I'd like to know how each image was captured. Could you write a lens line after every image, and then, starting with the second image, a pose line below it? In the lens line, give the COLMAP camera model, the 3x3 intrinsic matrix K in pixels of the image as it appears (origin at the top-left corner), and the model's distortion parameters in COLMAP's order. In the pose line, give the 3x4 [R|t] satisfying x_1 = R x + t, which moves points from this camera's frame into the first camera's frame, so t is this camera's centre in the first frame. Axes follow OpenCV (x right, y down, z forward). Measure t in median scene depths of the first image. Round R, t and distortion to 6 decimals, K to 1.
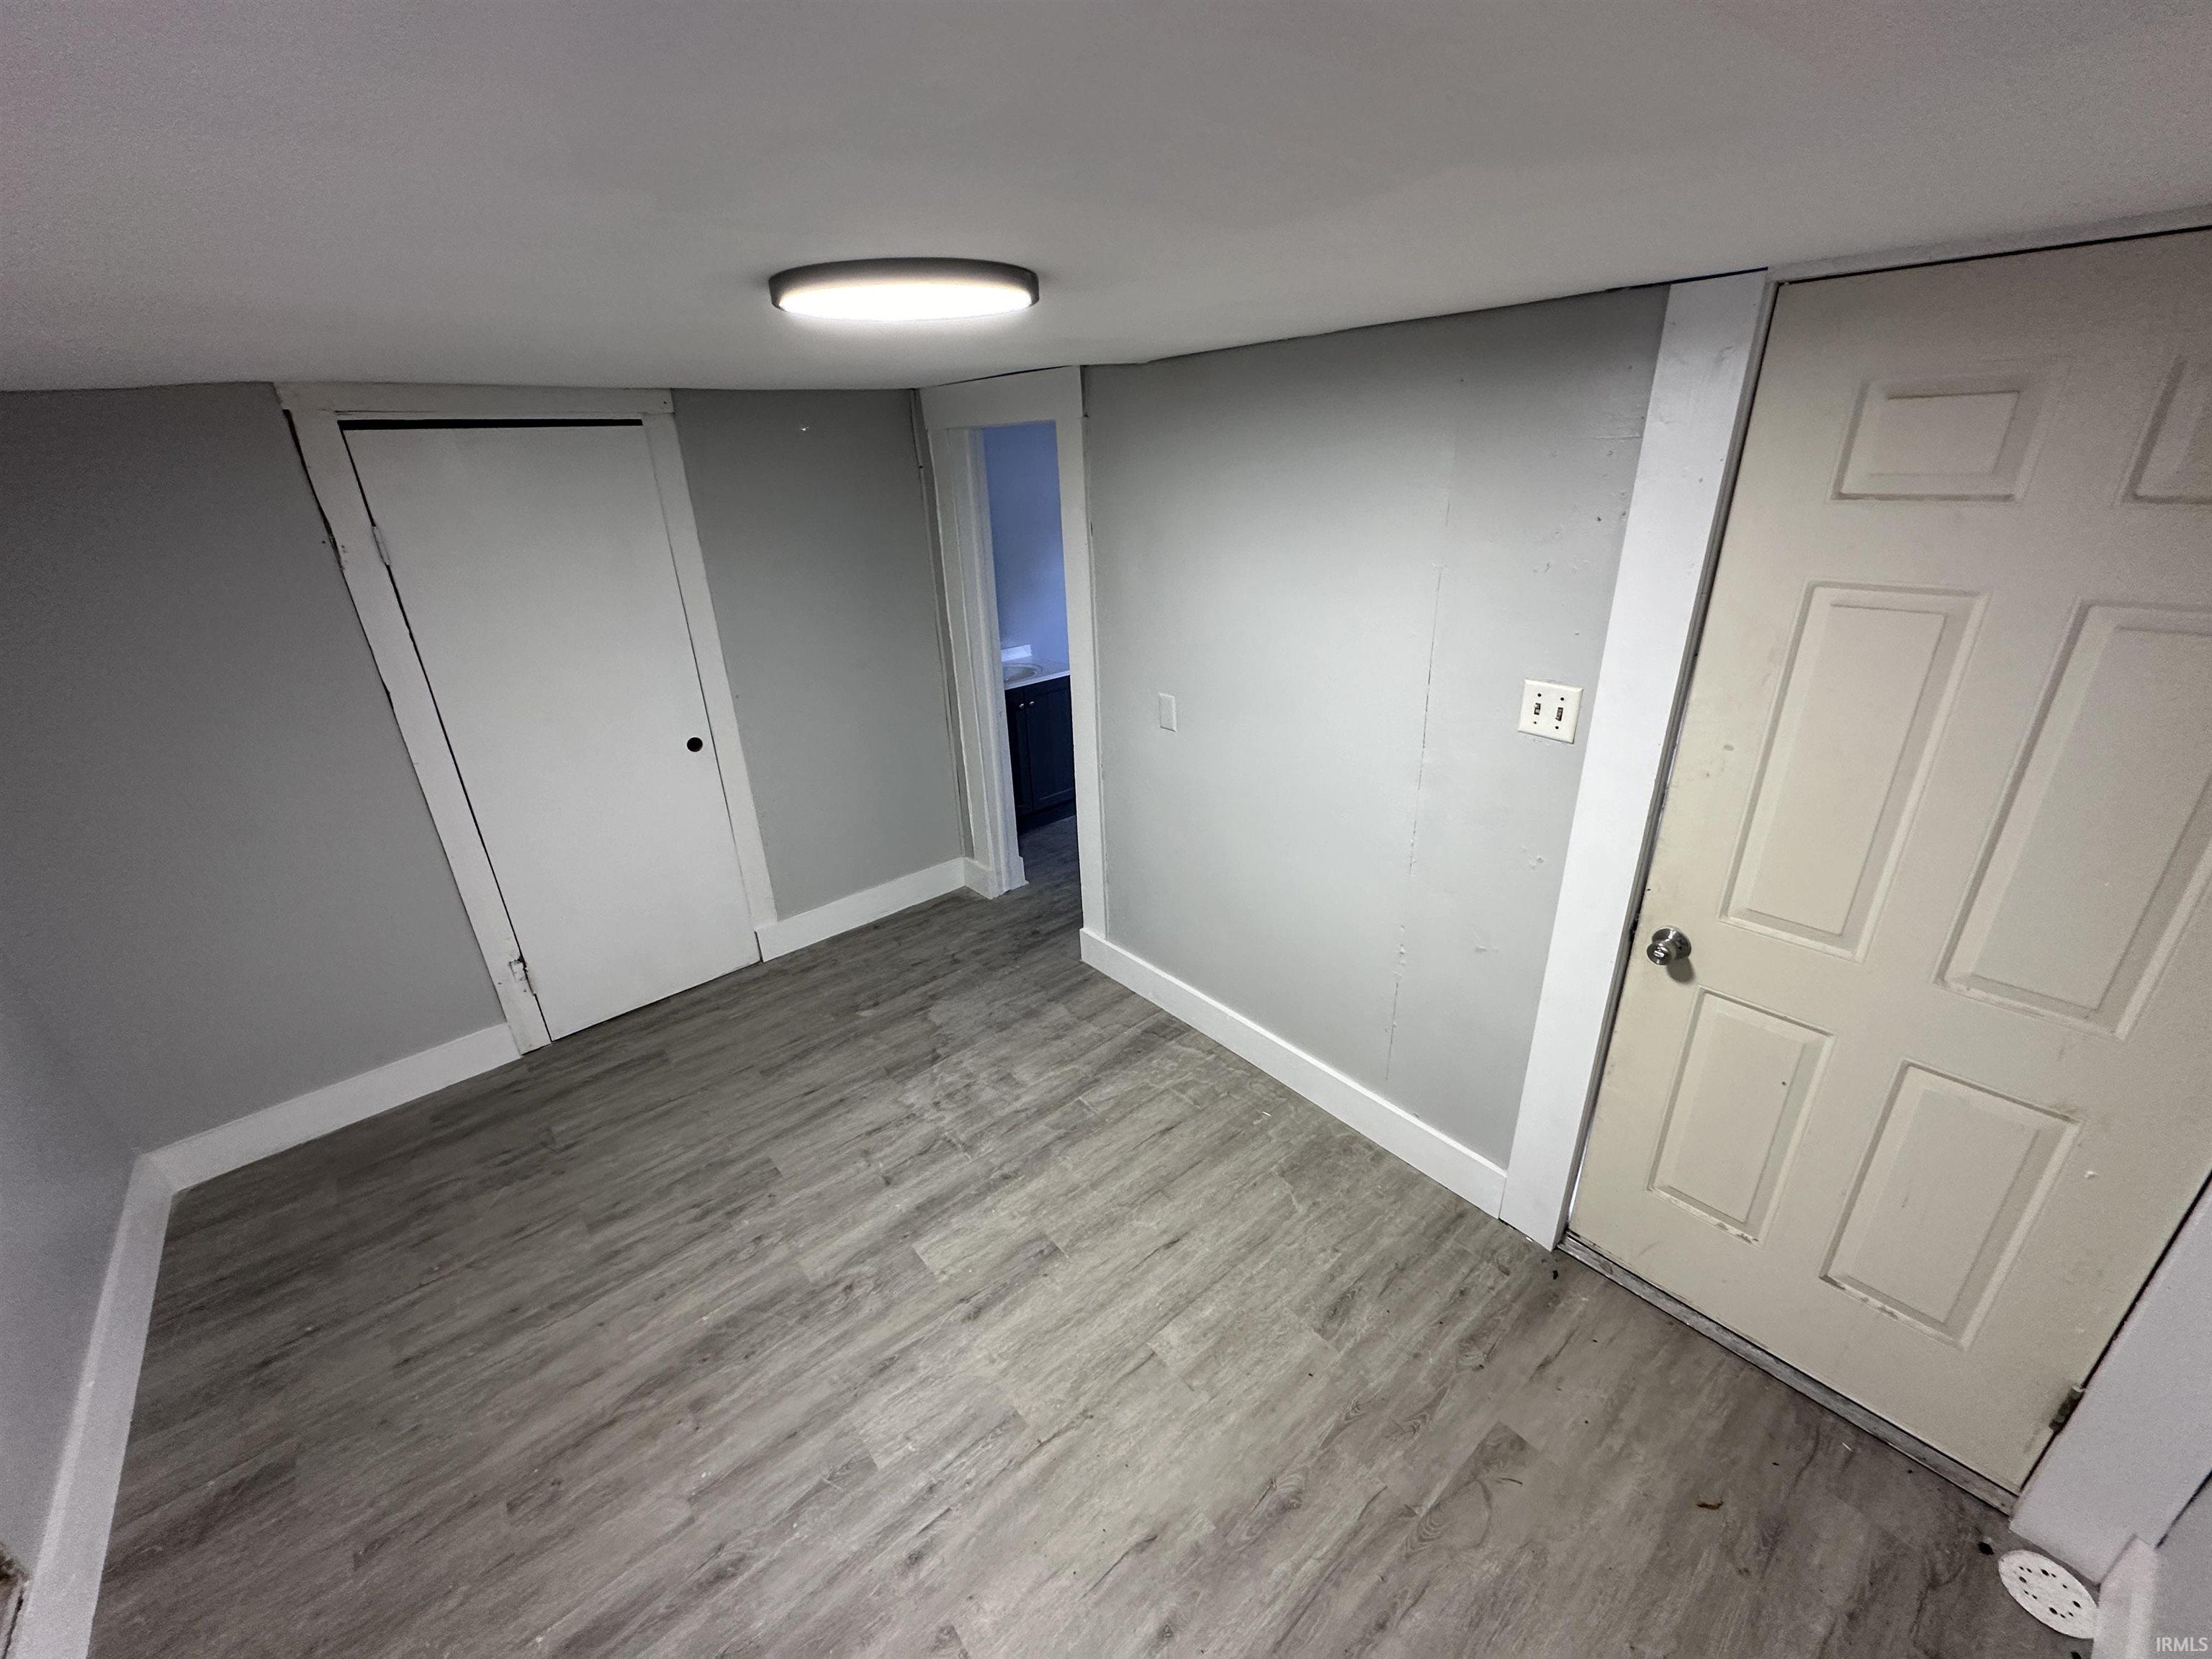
lens RADIAL K [[885.4, 0, 1114.7], [0, 885.4, 834.7], [0, 0, 1]] dist [-0.008043, -0.000139]
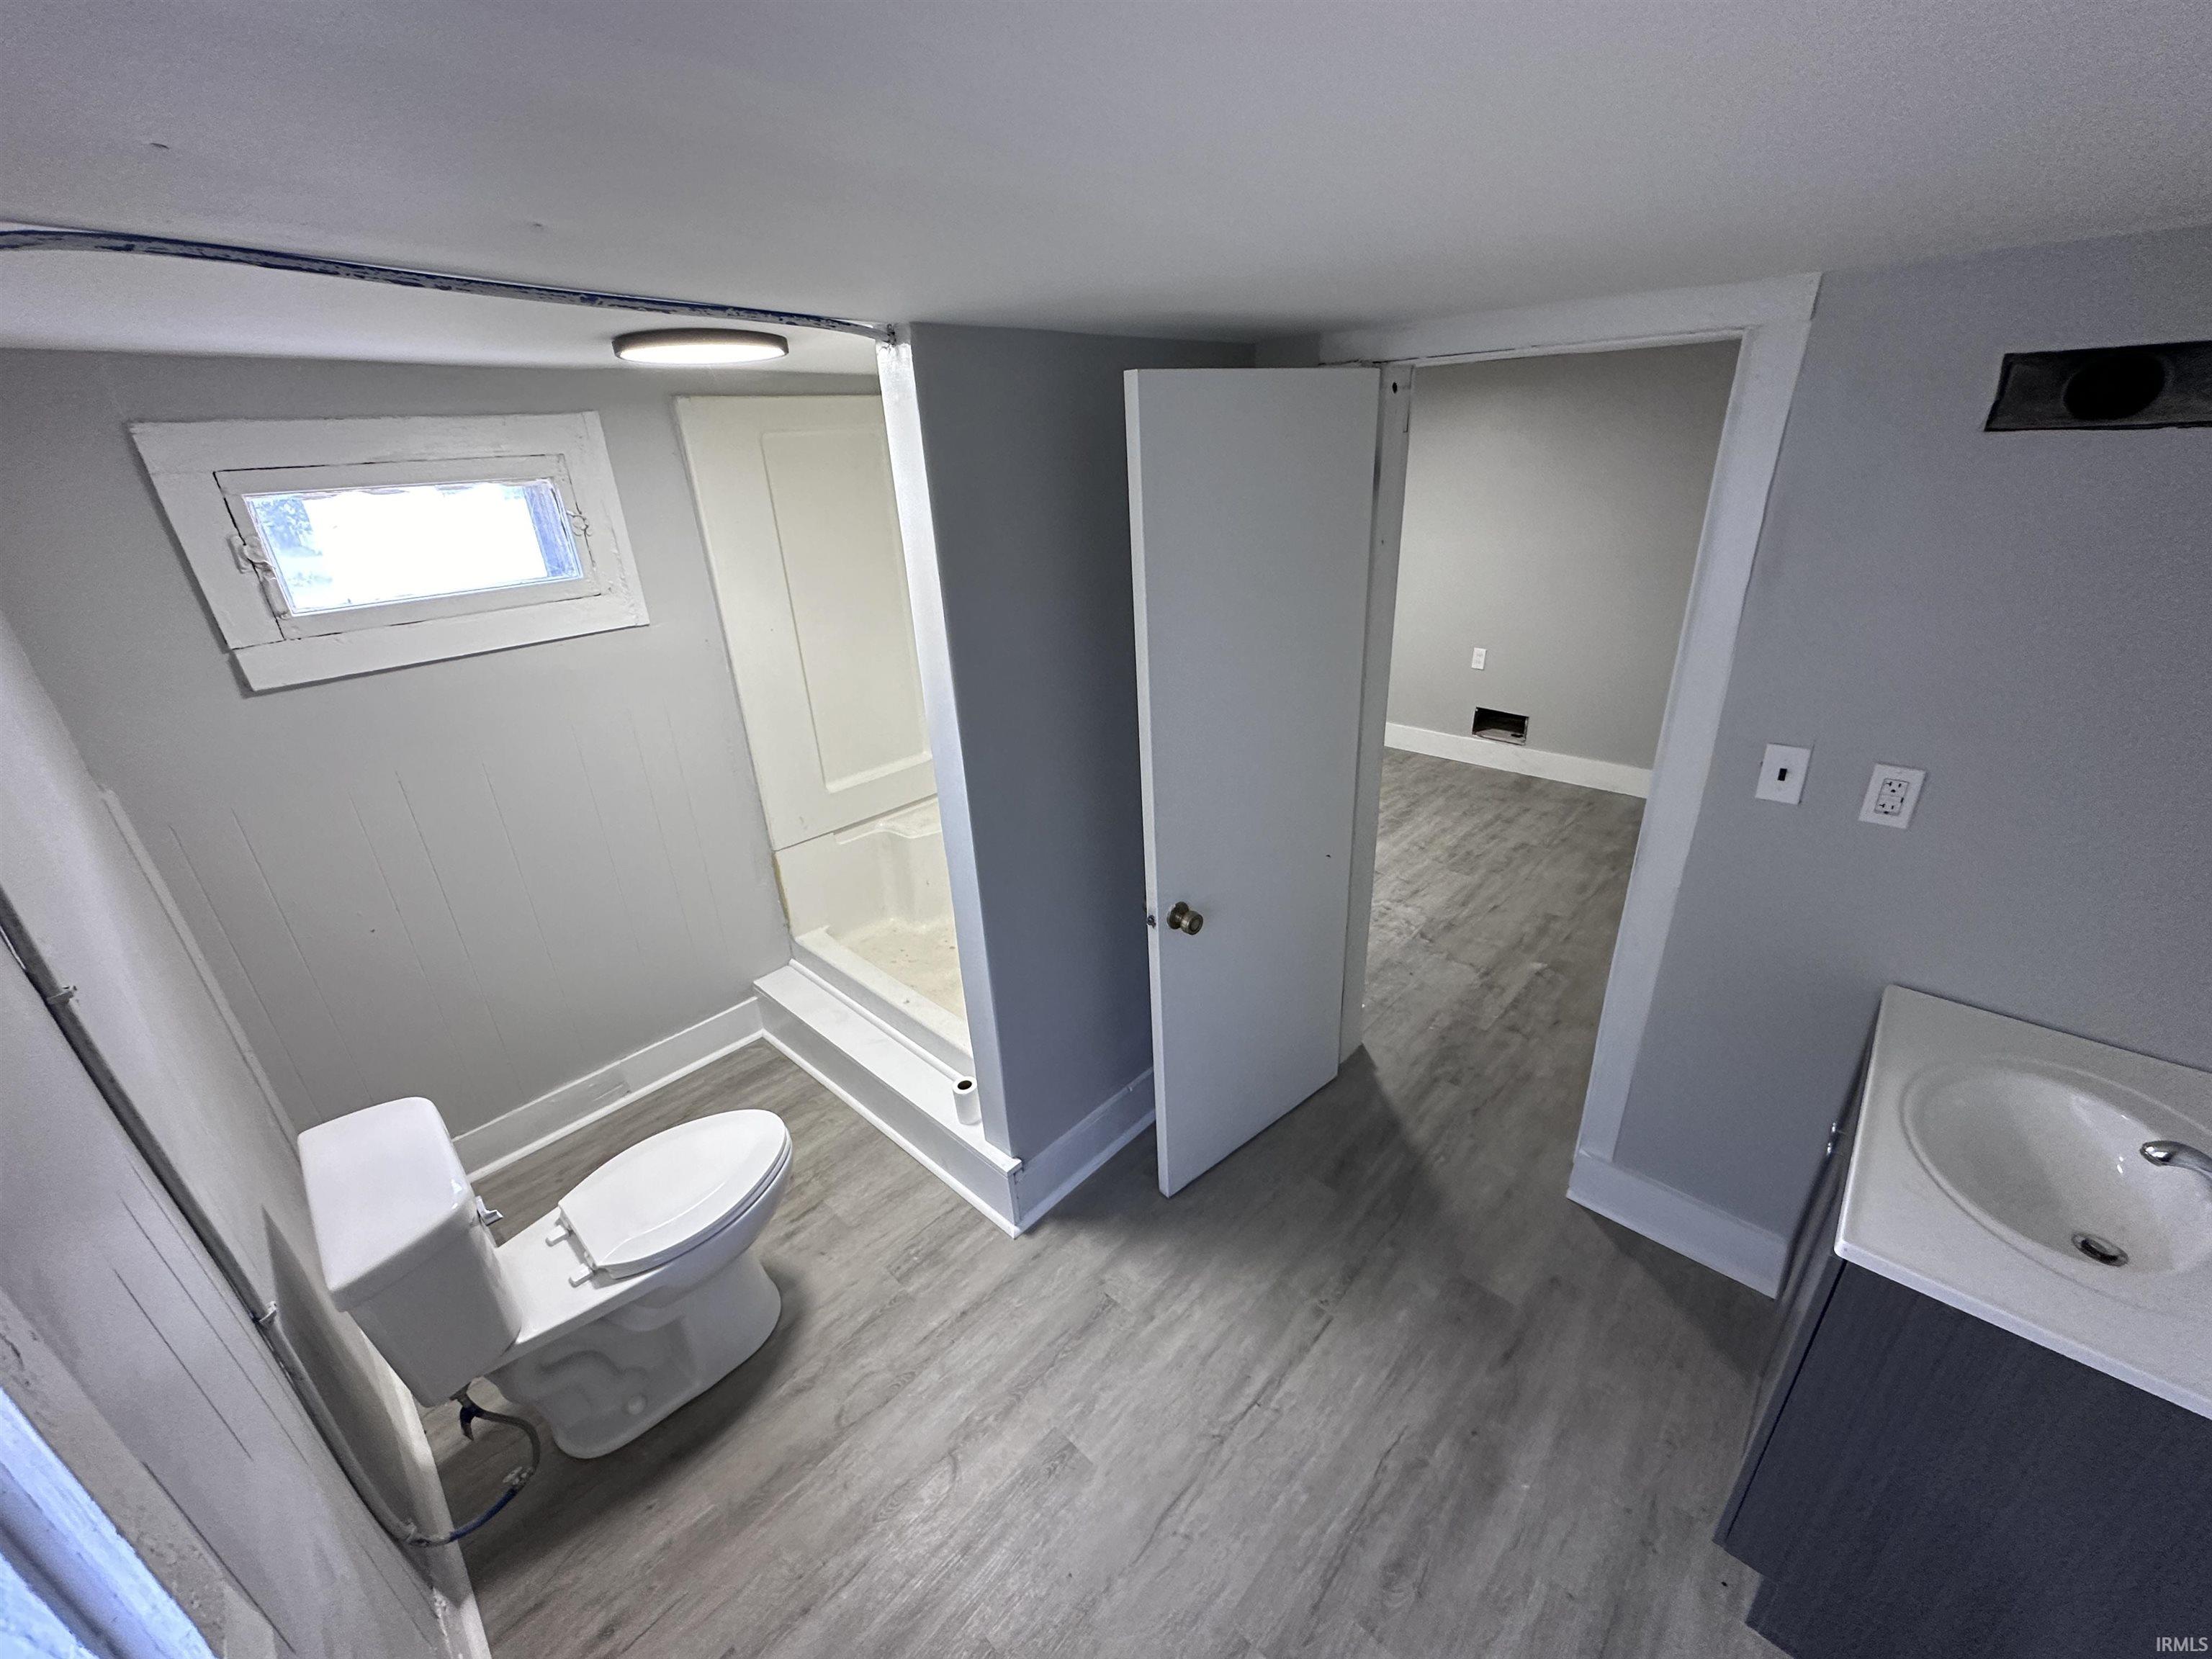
lens RADIAL K [[885.4, 0, 1106.5], [0, 885.4, 827.9], [0, 0, 1]] dist [-0.008043, -0.000139]
pose [[-0.990812, 0.116255, -0.069118, 0.352314], [0.027094, 0.671289, 0.740700, -0.925522], [0.132508, 0.732022, -0.668271, 2.121586]]
